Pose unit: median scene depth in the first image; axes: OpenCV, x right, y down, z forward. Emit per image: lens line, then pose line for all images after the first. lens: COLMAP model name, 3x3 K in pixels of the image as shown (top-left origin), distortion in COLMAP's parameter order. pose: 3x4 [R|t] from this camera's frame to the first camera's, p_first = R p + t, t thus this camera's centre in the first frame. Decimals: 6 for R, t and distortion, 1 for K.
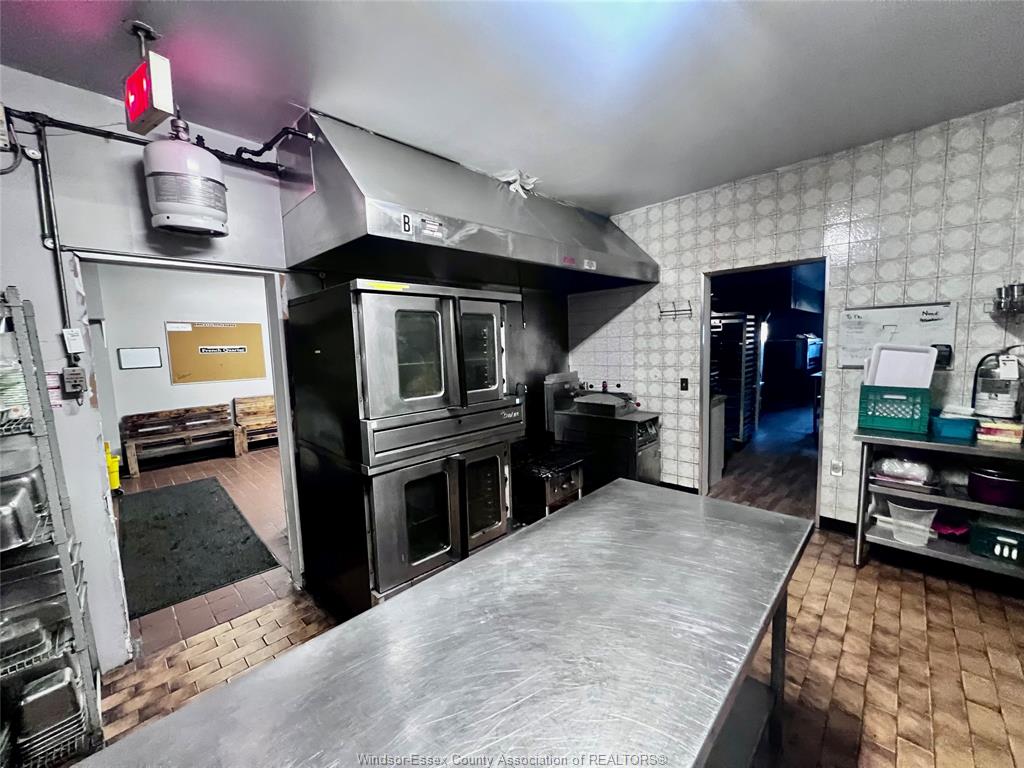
lens RADIAL K [[406.4, 0, 511.7], [0, 406.4, 383.8], [0, 0, 1]] dist [-0.001108, 0.000112]
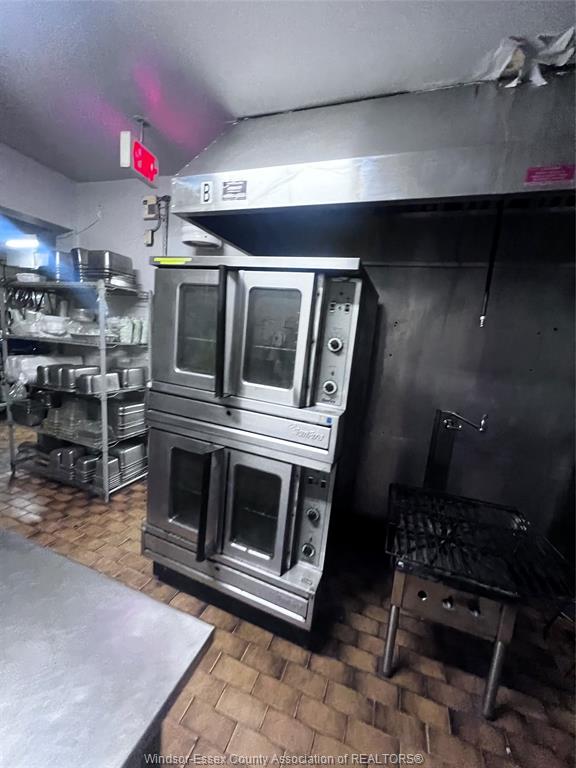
lens RADIAL K [[304.8, 0, 287.9], [0, 304.8, 378.9], [0, 0, 1]] dist [-0.001108, 0.000112]
pose [[0.391070, 0.208906, -0.896339, 0.472101], [-0.201403, 0.969719, 0.138137, -0.089442], [0.898054, 0.126504, 0.421302, 0.781982]]
